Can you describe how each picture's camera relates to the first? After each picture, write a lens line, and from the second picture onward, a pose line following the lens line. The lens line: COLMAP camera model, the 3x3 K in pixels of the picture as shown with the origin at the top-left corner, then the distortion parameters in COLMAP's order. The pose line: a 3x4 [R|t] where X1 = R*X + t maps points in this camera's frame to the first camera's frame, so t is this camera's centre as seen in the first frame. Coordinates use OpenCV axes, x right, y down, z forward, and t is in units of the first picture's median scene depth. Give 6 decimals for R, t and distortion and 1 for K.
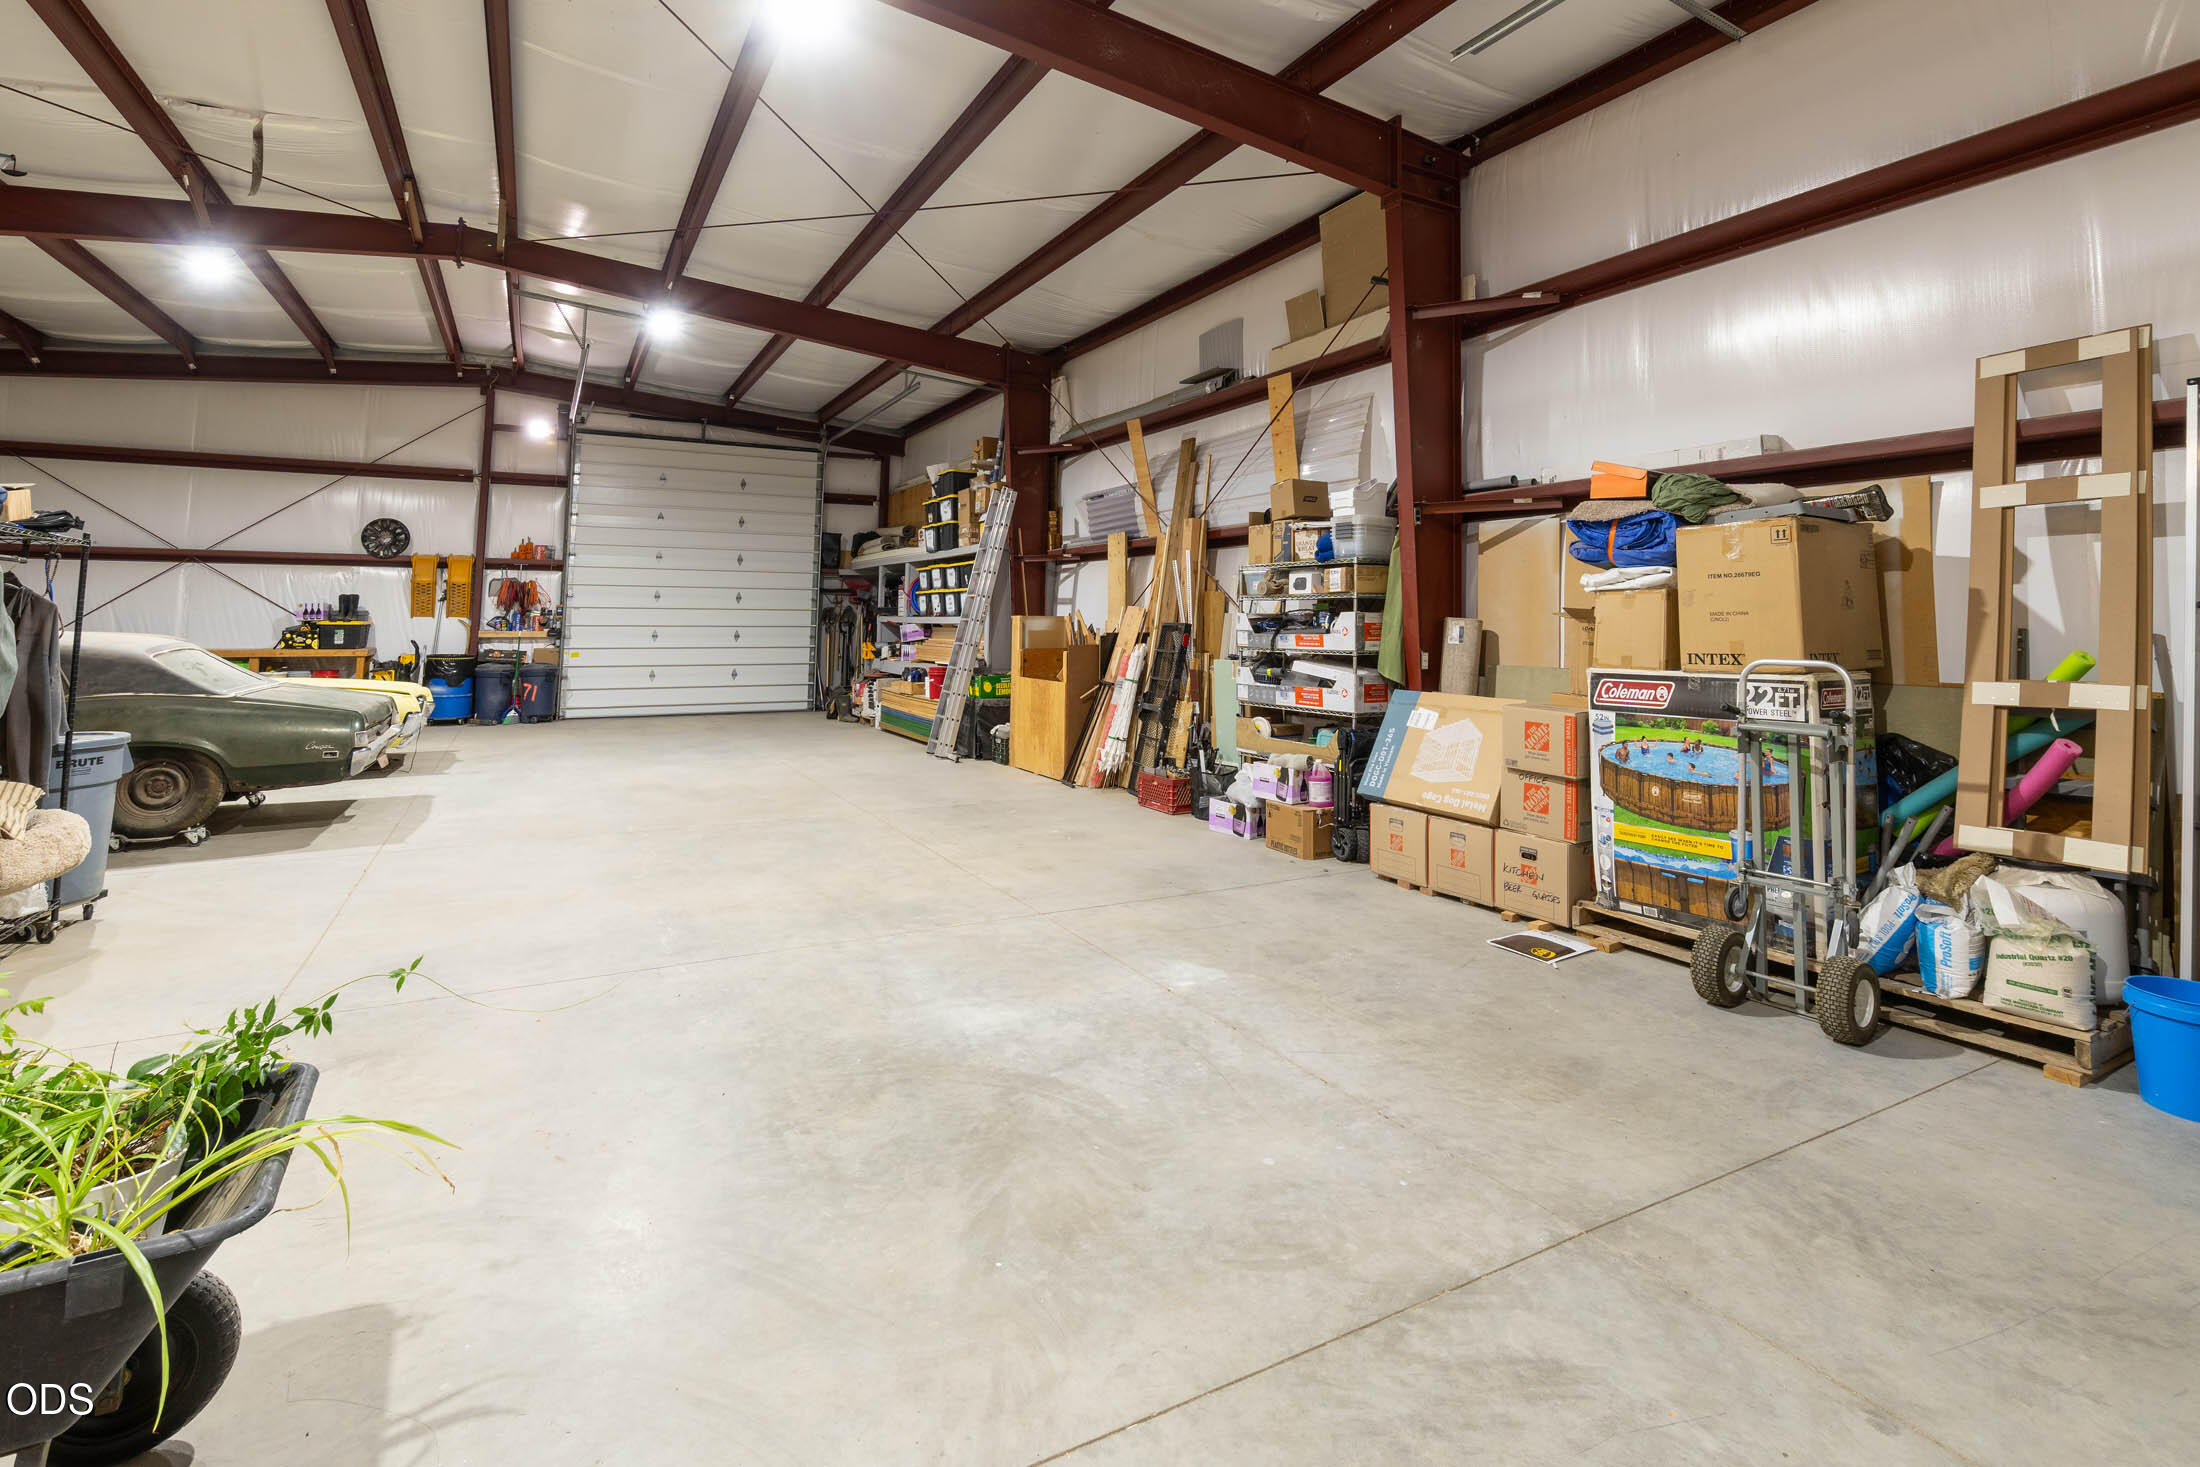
lens RADIAL K [[1015.8, 0, 1093.1], [0, 1015.8, 555.0], [0, 0, 1]] dist [-0.018206, -0.000041]
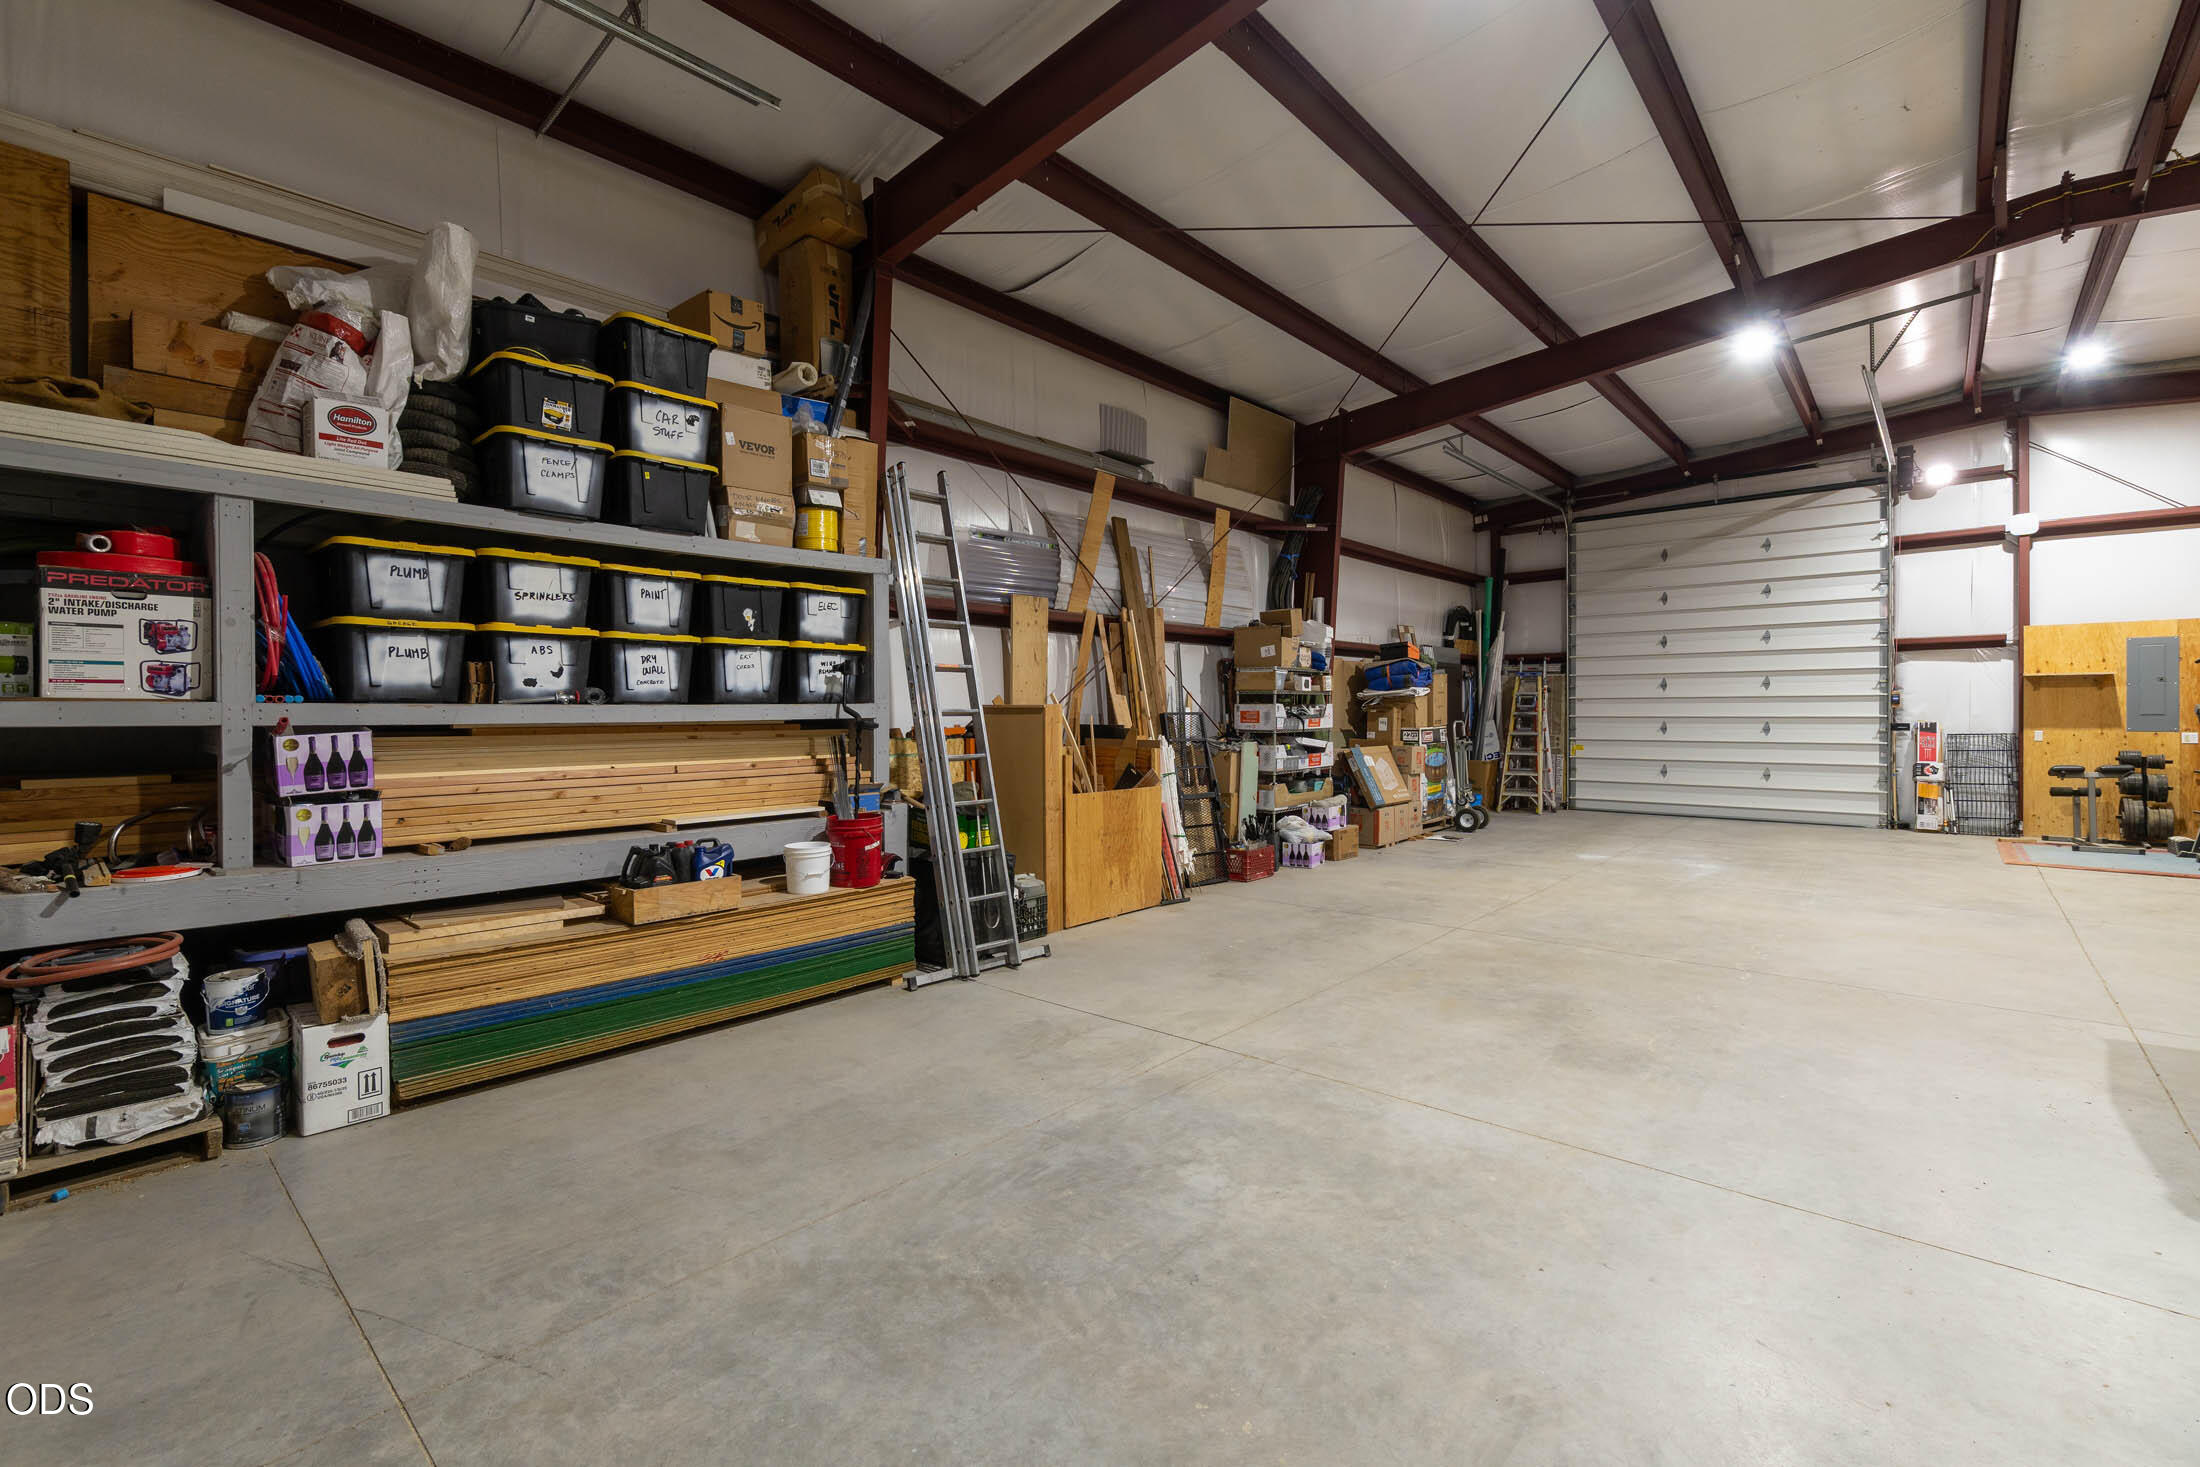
lens RADIAL K [[954.8, 0, 1106.7], [0, 954.8, 720.8], [0, 0, 1]] dist [-0.002762, -0.000252]
pose [[-0.344902, -0.017463, 0.938476, -0.530621], [-0.062376, 0.998043, -0.004352, 0.056449], [-0.936564, -0.060040, -0.345316, 0.936531]]
